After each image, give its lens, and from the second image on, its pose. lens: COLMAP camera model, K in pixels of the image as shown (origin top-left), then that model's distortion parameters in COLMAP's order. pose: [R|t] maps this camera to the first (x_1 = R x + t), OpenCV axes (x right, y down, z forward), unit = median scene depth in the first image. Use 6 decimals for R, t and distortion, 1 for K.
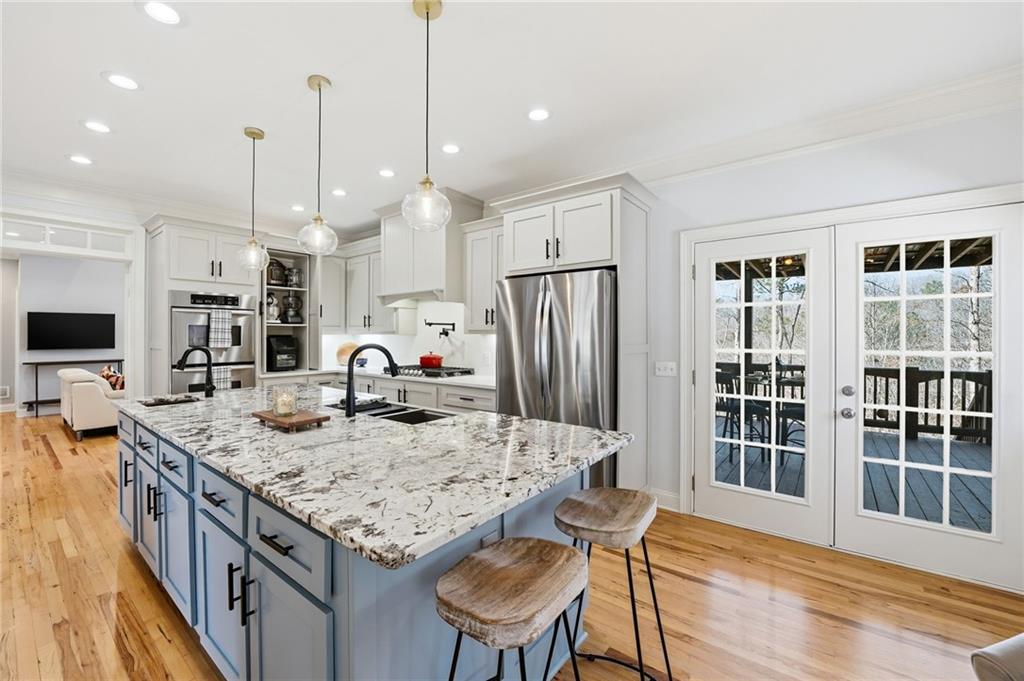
lens RADIAL K [[405.4, 0, 510.4], [0, 405.4, 333.5], [0, 0, 1]] dist [-0.002587, -0.000151]
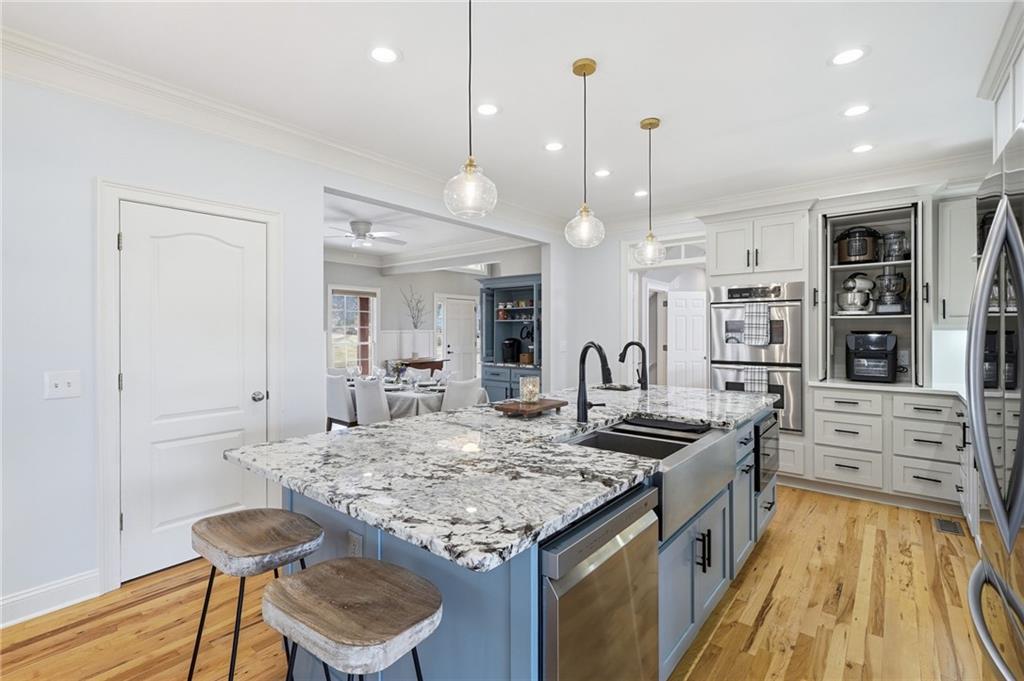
lens RADIAL K [[478.7, 0, 493.4], [0, 478.7, 329.8], [0, 0, 1]] dist [0.020037, 0.001472]
pose [[-0.038100, 0.002578, -0.999271, 0.379337], [0.001182, 0.999996, 0.002535, -0.002280], [0.999273, -0.001084, -0.038103, 0.468765]]
